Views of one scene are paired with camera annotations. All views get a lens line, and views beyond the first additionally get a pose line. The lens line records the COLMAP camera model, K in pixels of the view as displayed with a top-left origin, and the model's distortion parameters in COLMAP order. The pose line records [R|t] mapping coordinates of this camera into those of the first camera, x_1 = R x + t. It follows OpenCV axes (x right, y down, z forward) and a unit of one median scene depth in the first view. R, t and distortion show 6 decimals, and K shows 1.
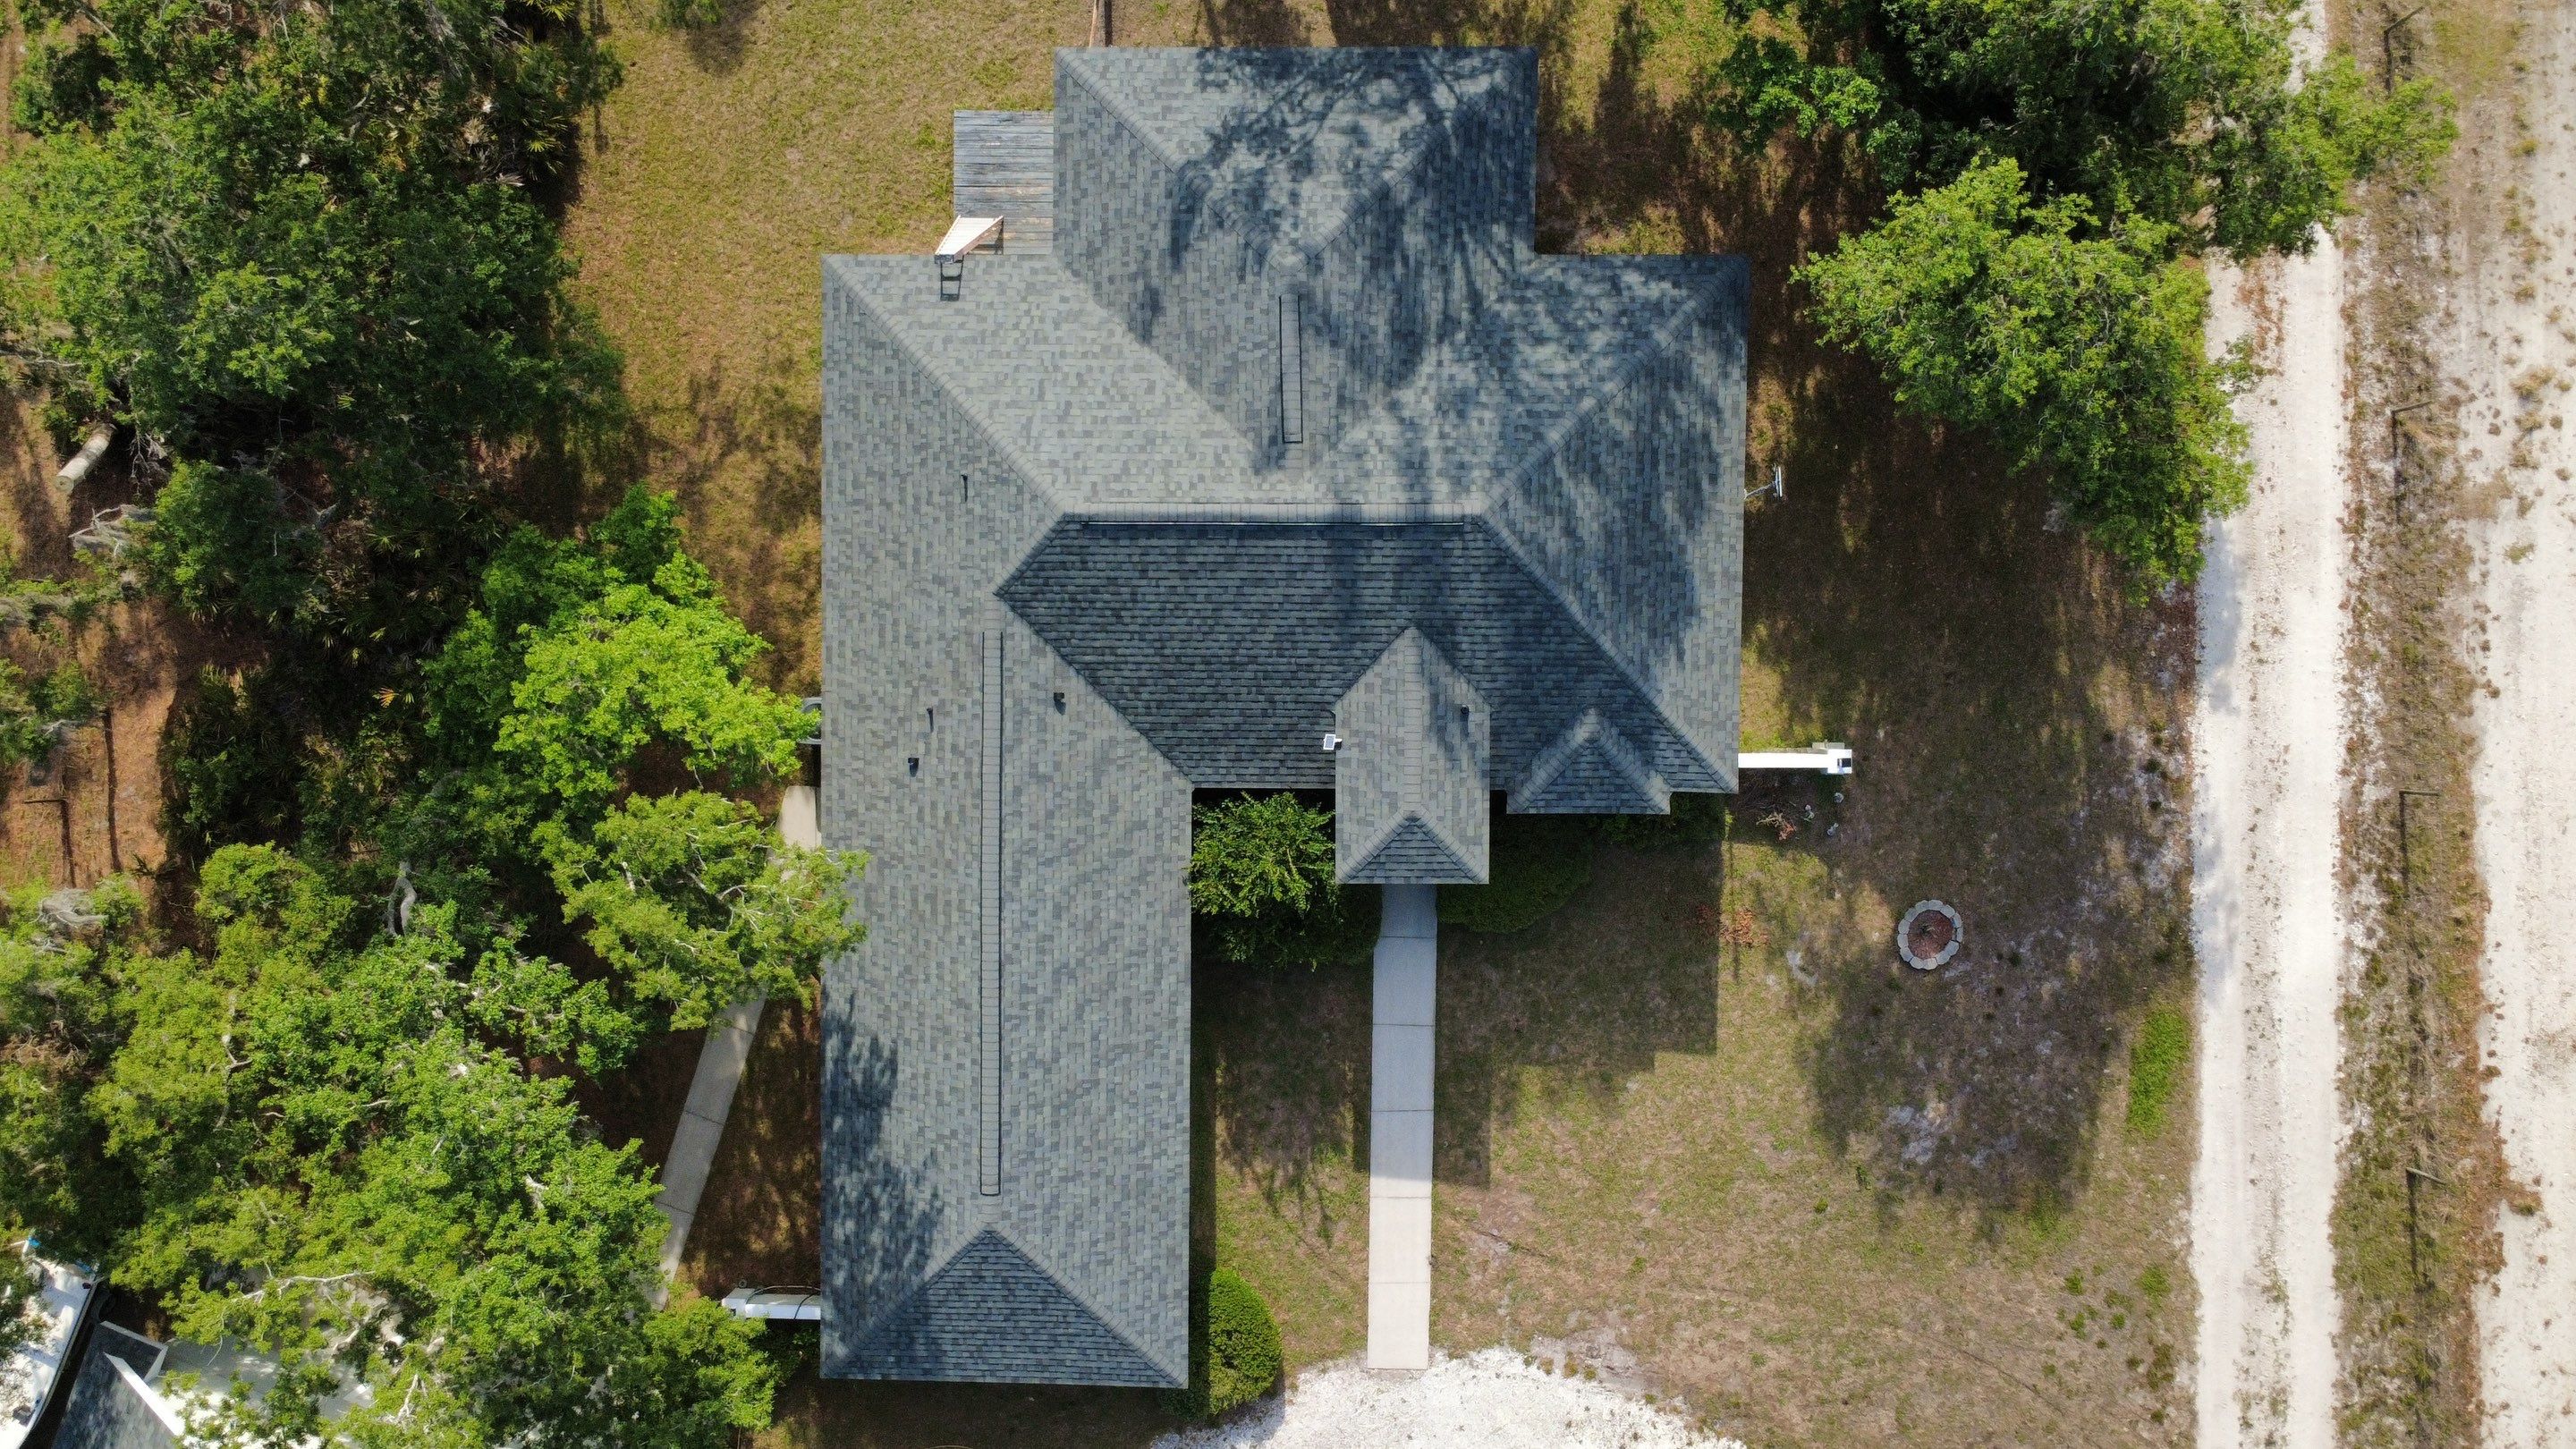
lens RADIAL K [[1870.2, 0, 1285.3], [0, 1870.2, 723.2], [0, 0, 1]] dist [-0.003774, 0.005571]
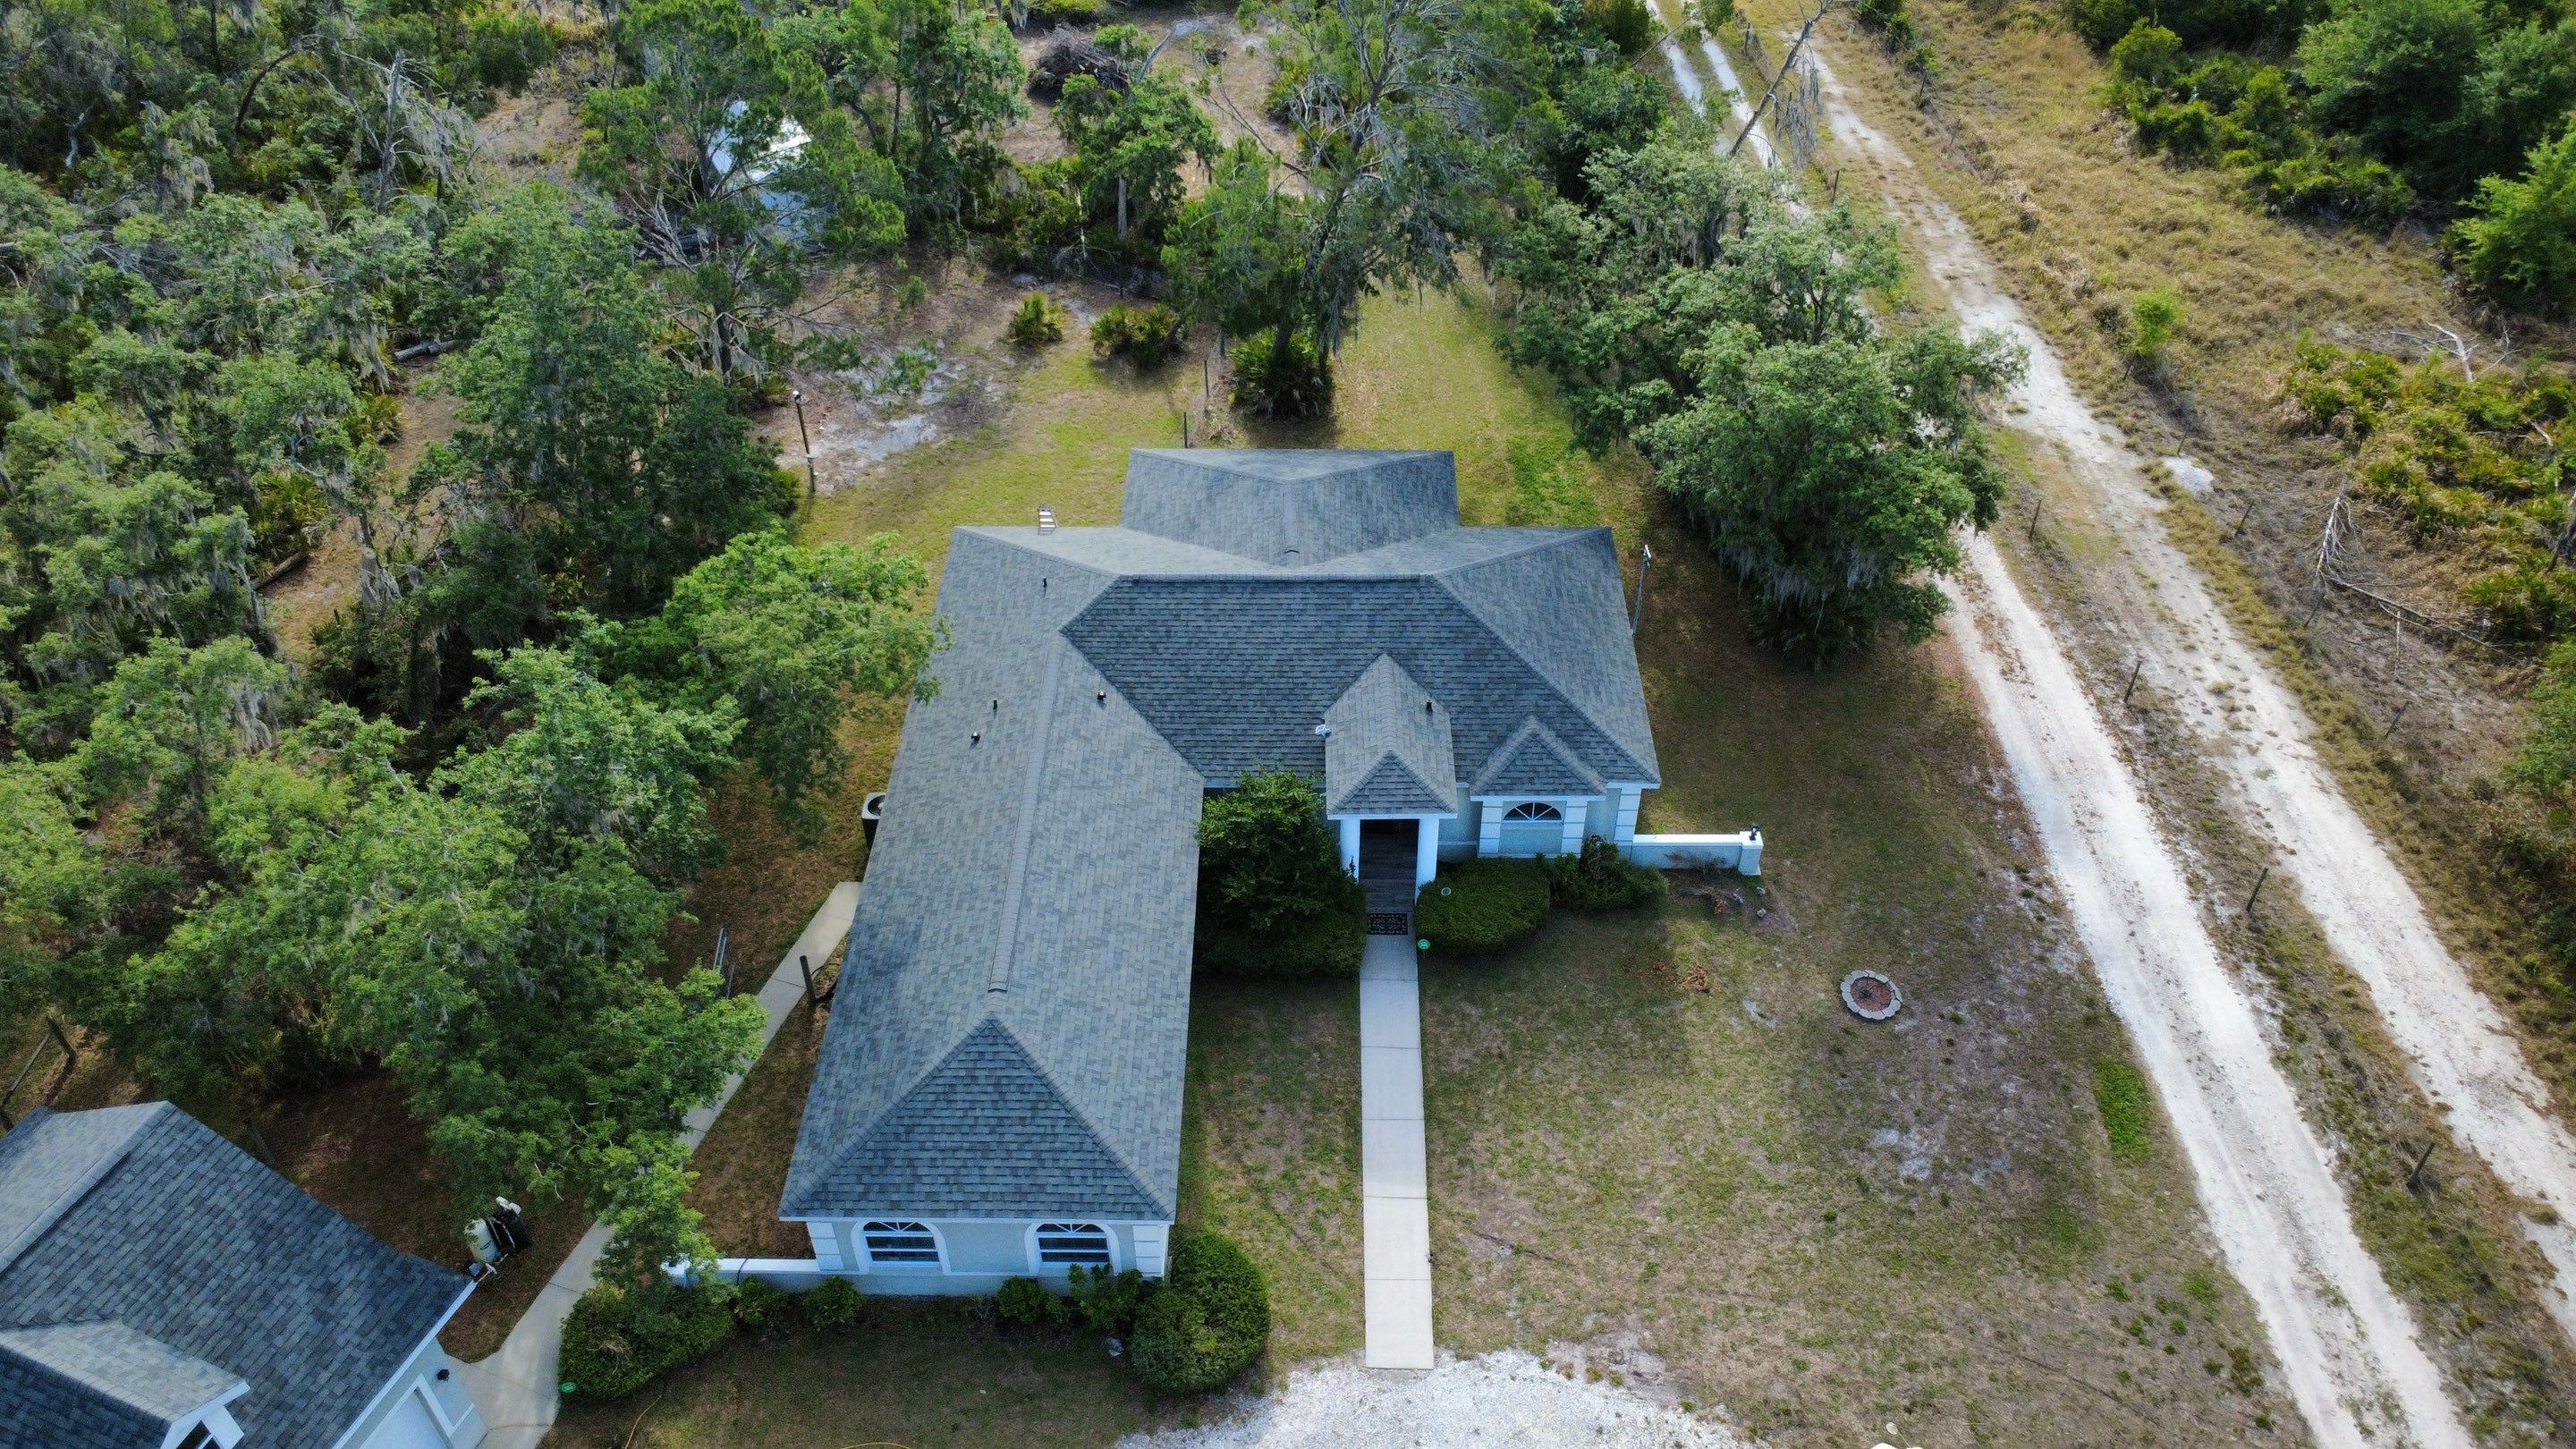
lens RADIAL K [[1870.2, 0, 1283.5], [0, 1870.2, 726.1], [0, 0, 1]] dist [-0.003774, 0.005571]
pose [[0.999452, 0.027953, 0.017710, -0.020213], [-0.003775, 0.628001, -0.778203, 0.871225], [-0.032875, 0.777710, 0.627763, 0.210860]]
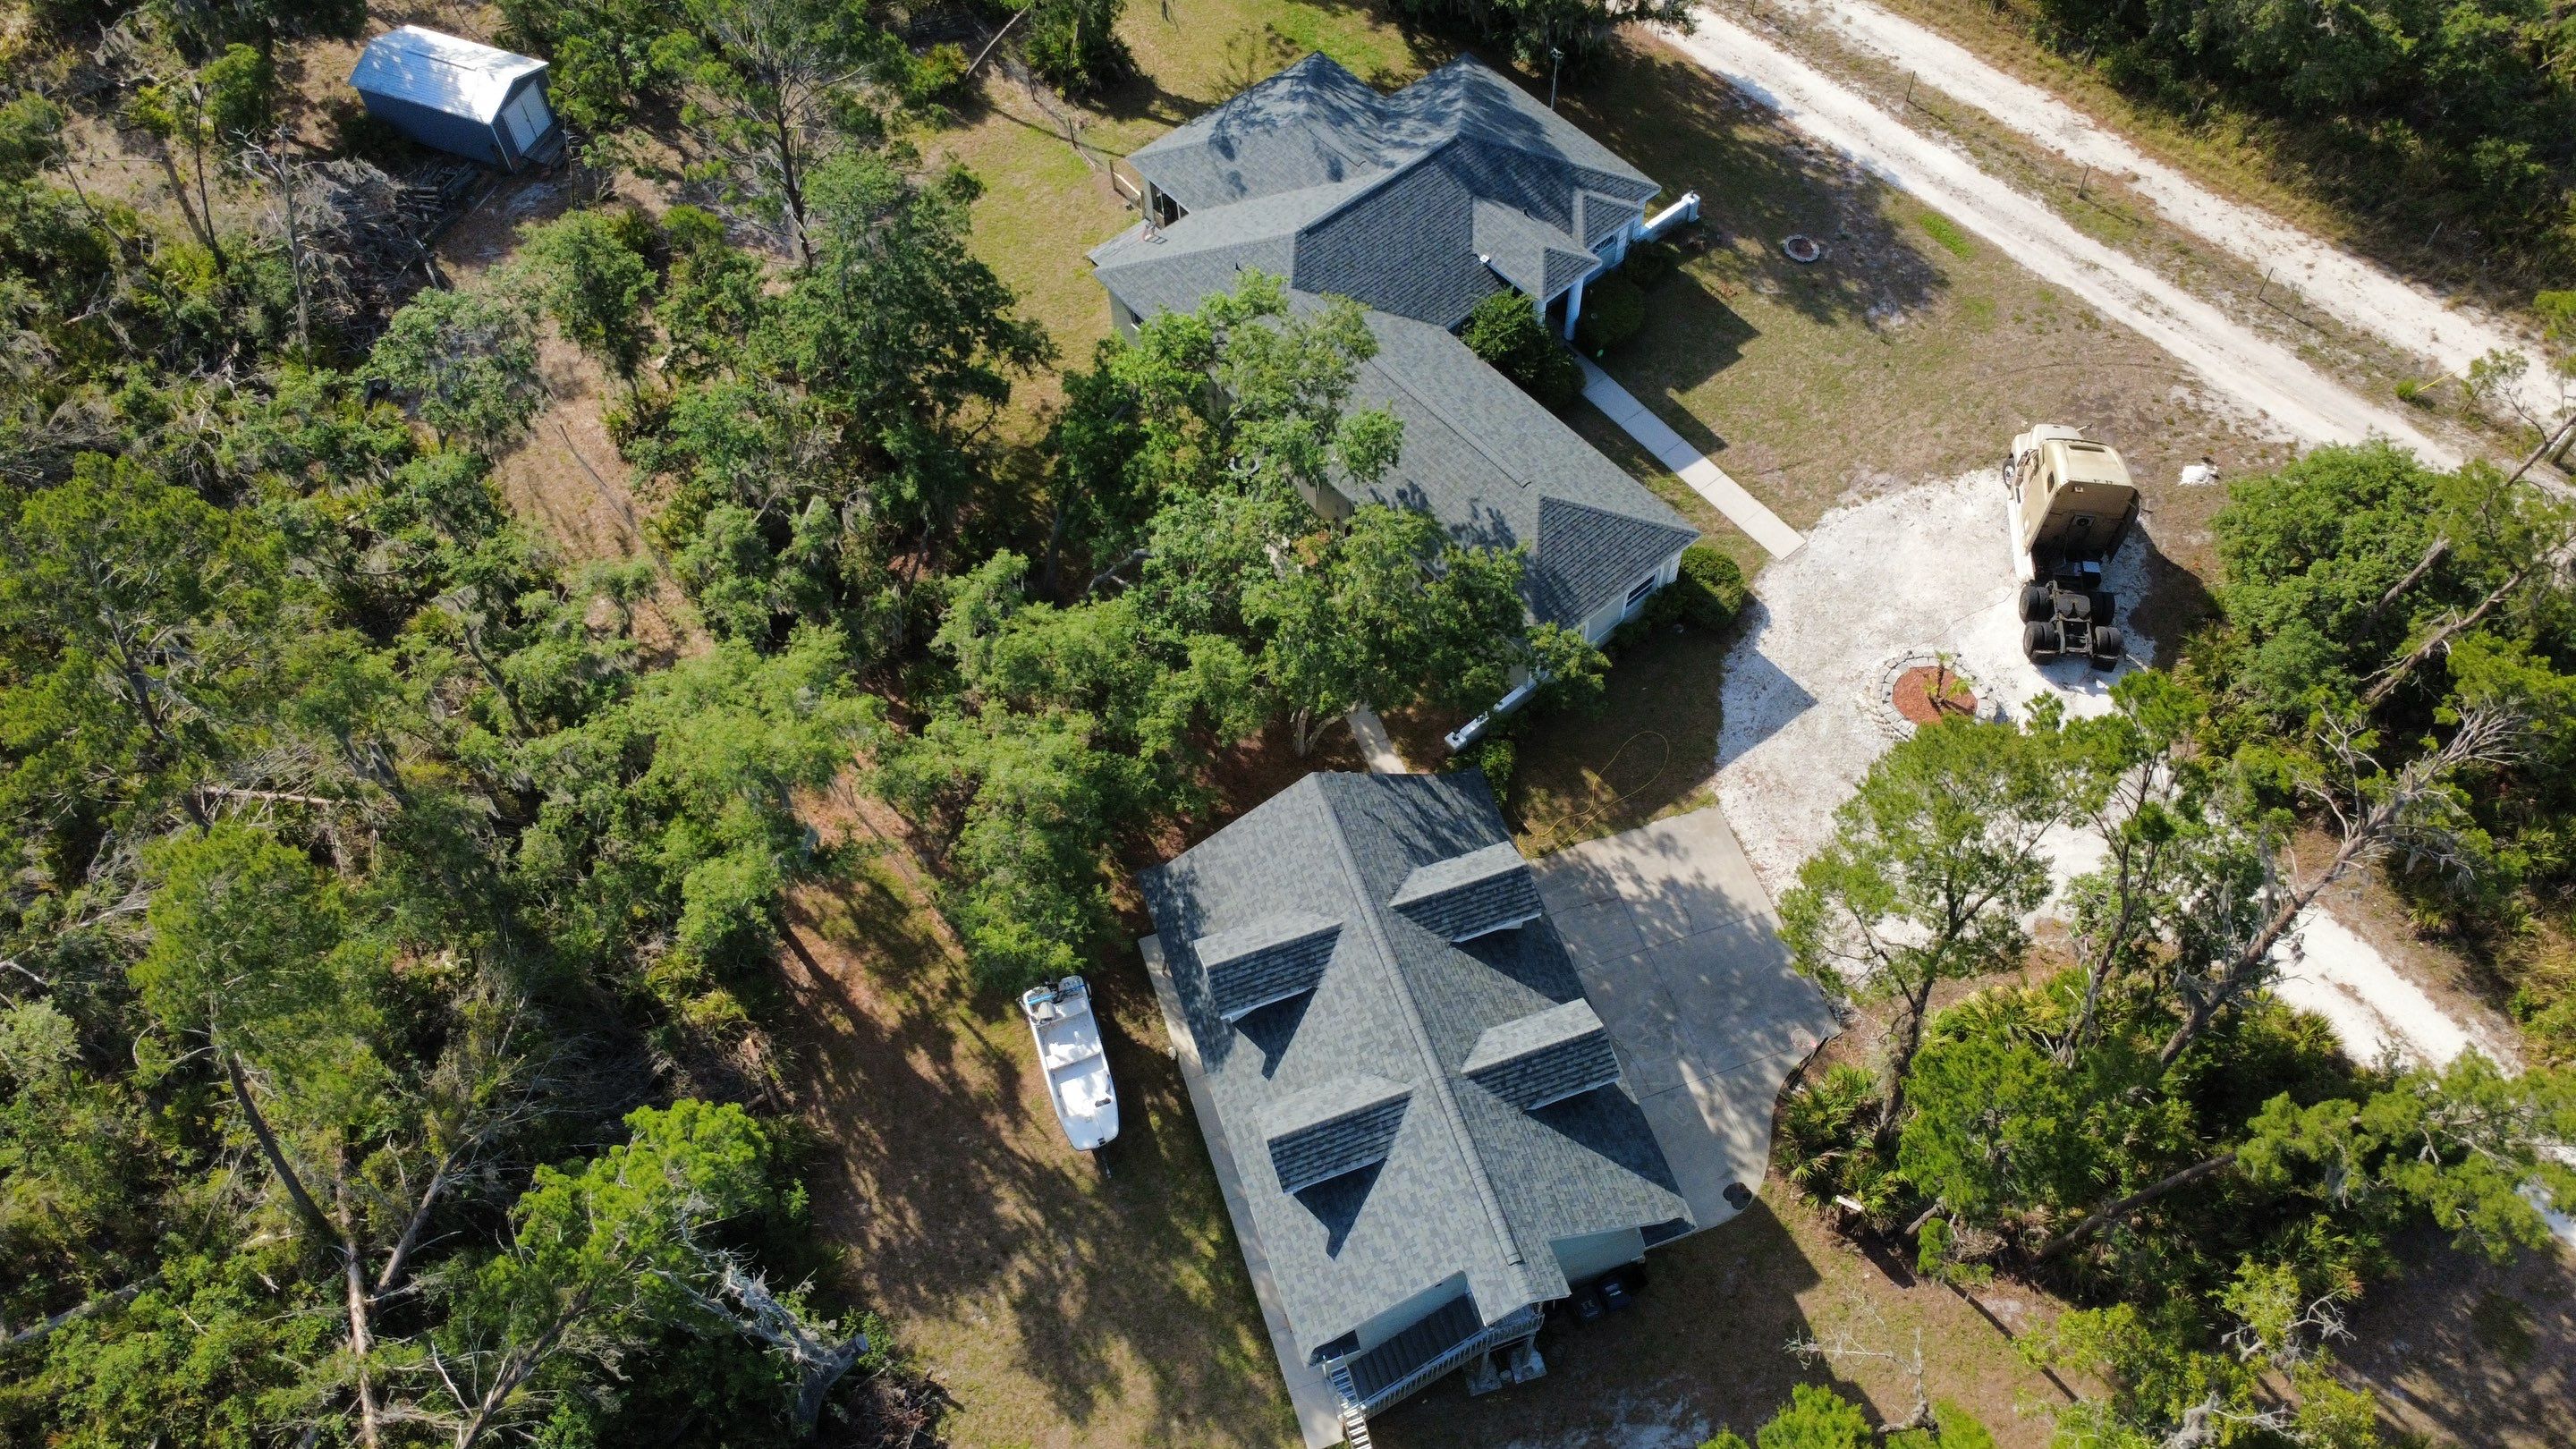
lens RADIAL K [[1870.2, 0, 1281.6], [0, 1870.2, 724.3], [0, 0, 1]] dist [-0.003774, 0.005571]
pose [[0.763295, -0.531649, 0.367057, -0.930602], [0.645559, 0.605499, -0.465430, 0.902425], [0.025193, 0.592217, 0.805385, -0.172848]]
